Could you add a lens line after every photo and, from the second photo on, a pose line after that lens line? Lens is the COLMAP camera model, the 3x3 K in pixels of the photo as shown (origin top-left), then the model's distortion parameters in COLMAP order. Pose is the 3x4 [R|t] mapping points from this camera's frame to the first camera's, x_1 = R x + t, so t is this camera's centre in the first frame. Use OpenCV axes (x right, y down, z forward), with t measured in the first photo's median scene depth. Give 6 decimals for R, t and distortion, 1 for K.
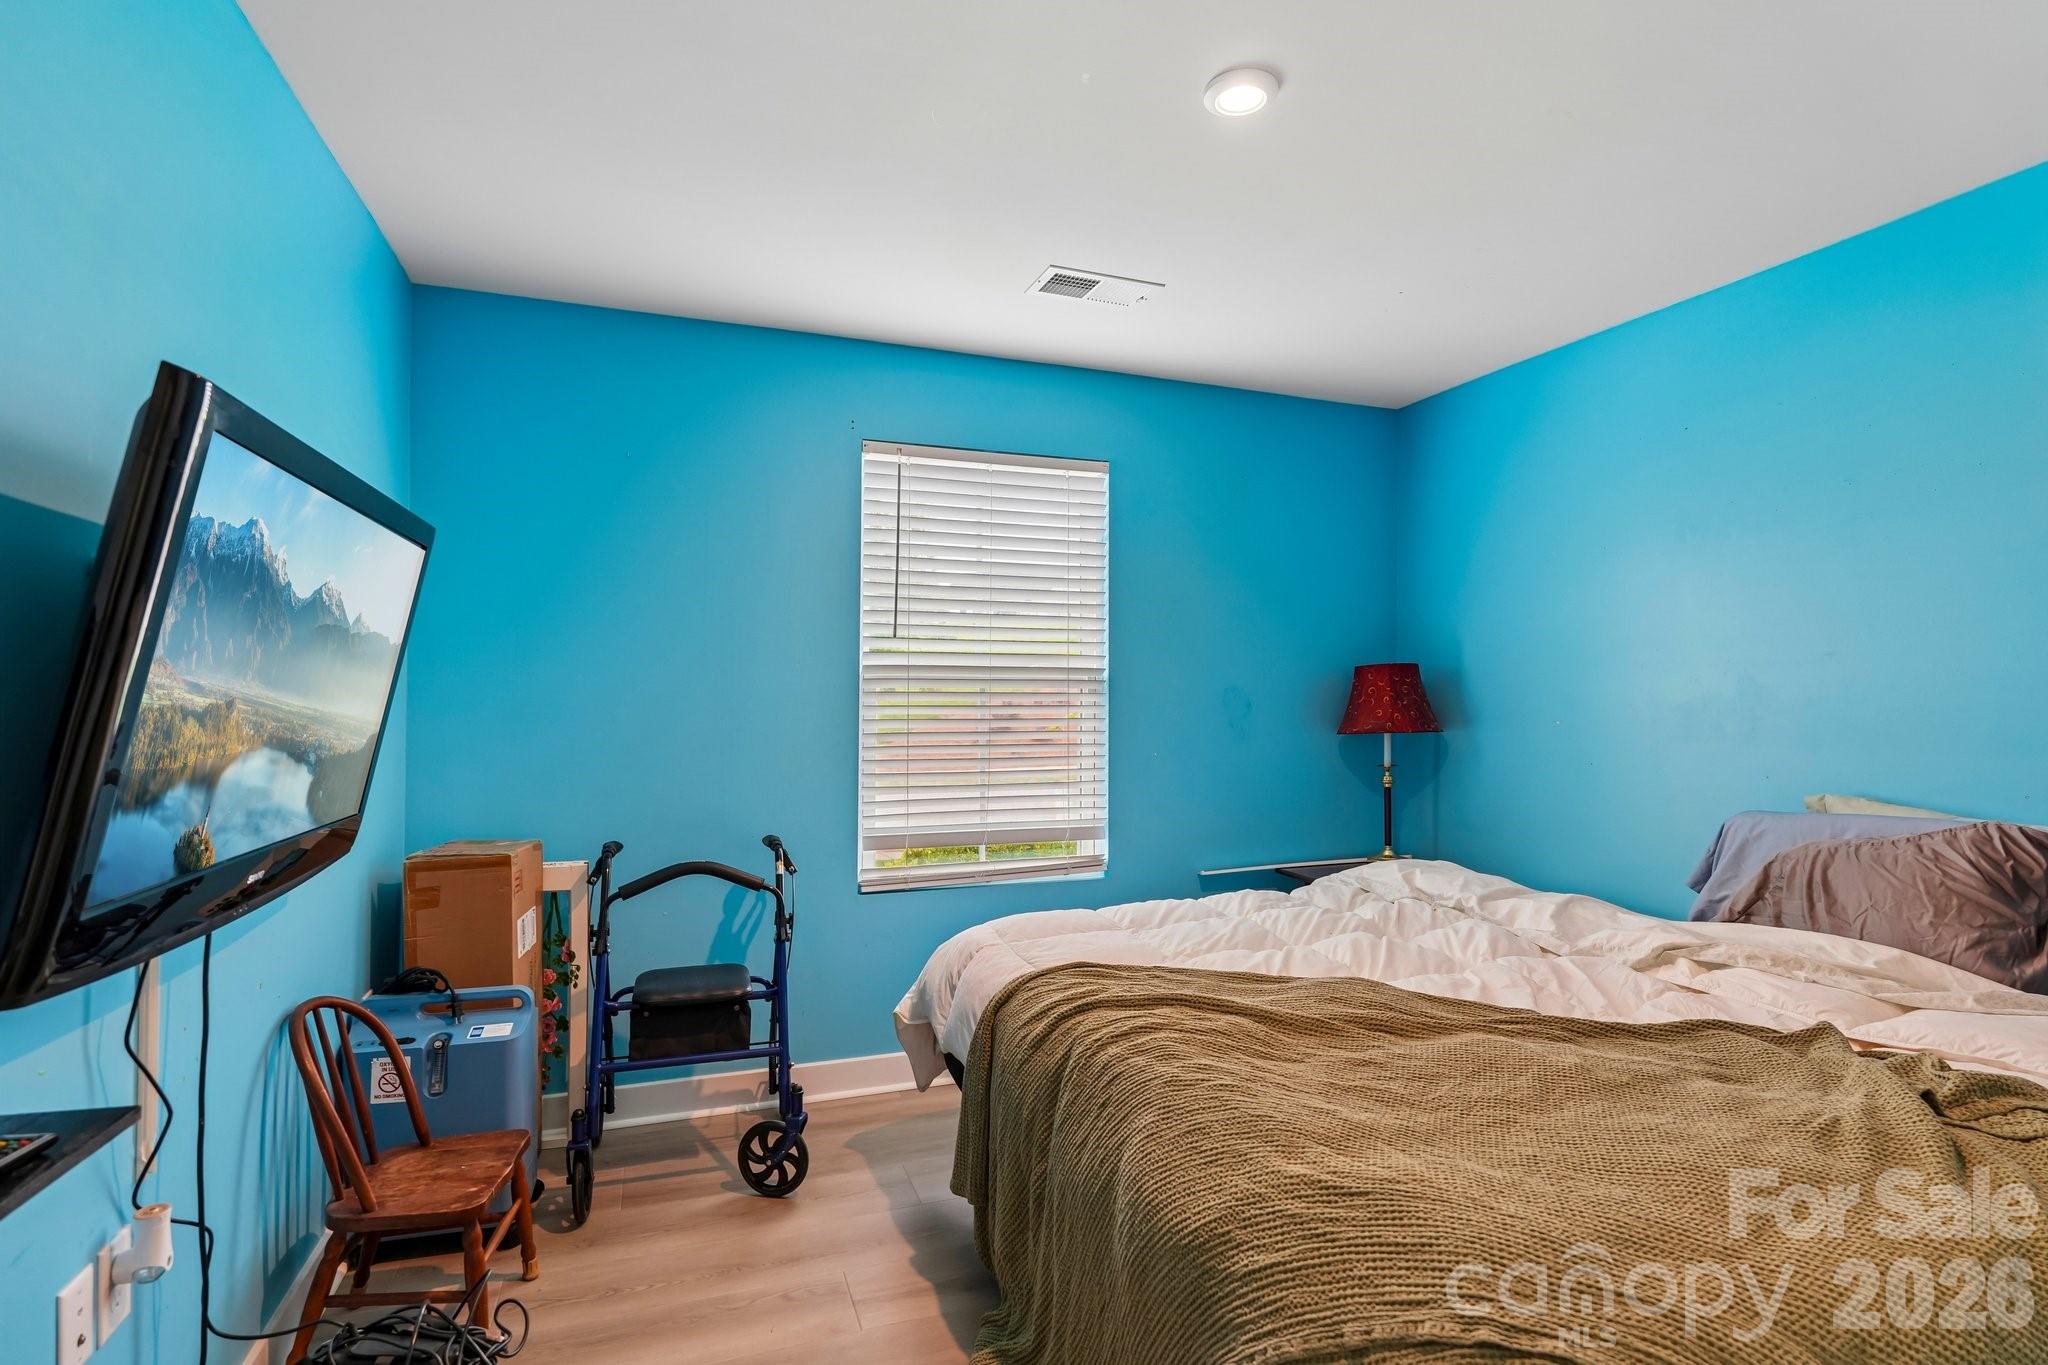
lens RADIAL K [[1003.3, 0, 1031.9], [0, 1003.3, 688.3], [0, 0, 1]] dist [0.001629, 0.000017]
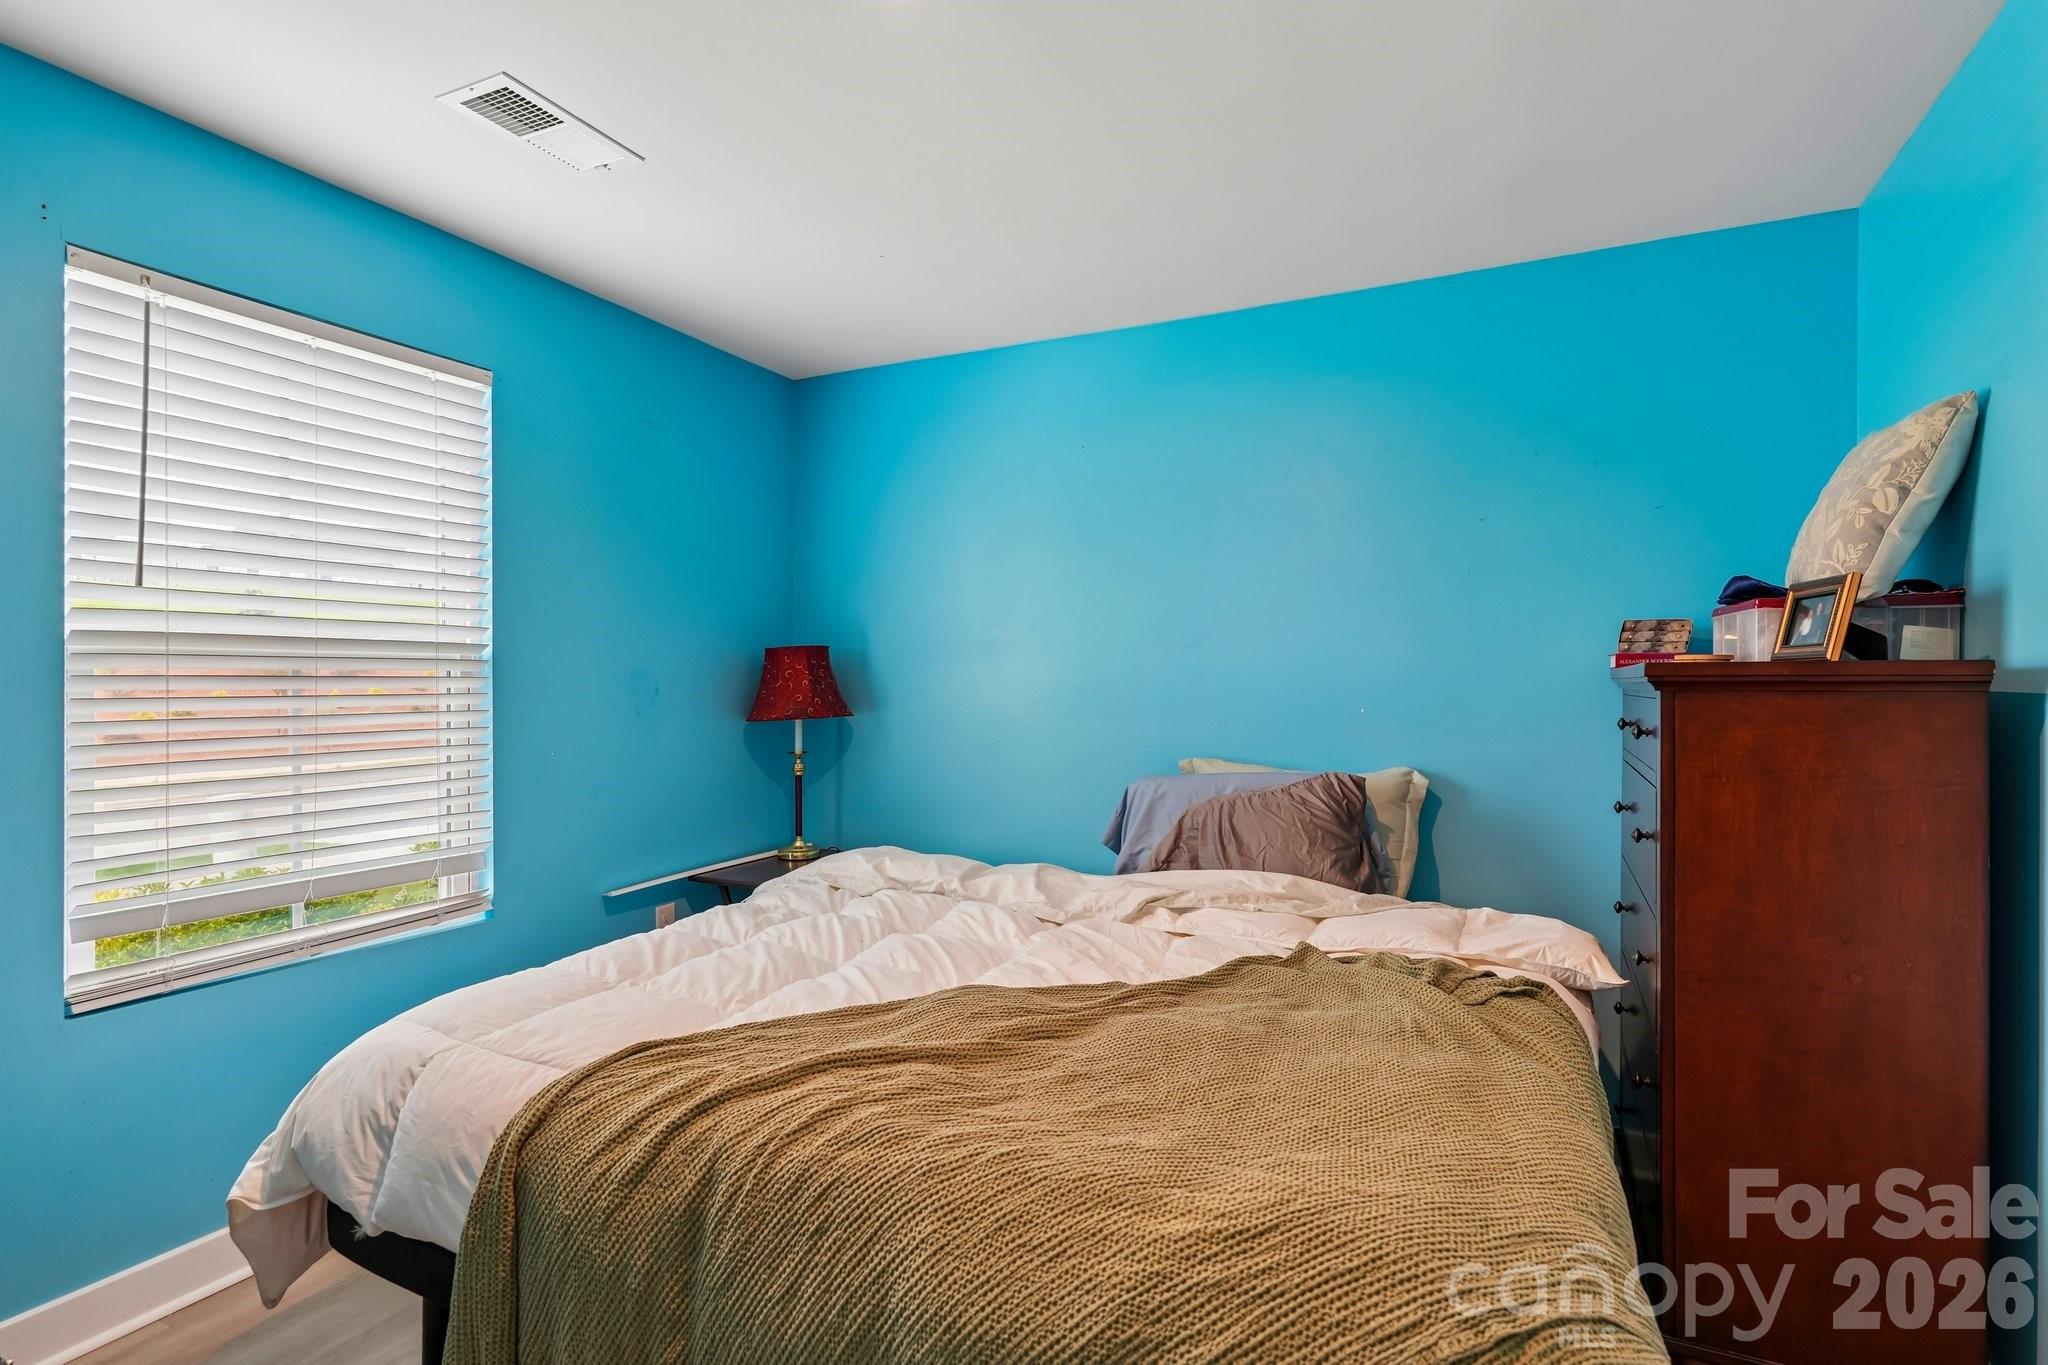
lens RADIAL K [[1003.3, 0, 1023.4], [0, 1003.3, 691.1], [0, 0, 1]] dist [0.001629, 0.000017]
pose [[0.725015, -0.010385, 0.688655, -0.257990], [-0.003151, 0.999826, 0.018395, 0.000245], [-0.688726, -0.015507, 0.724856, 0.284756]]
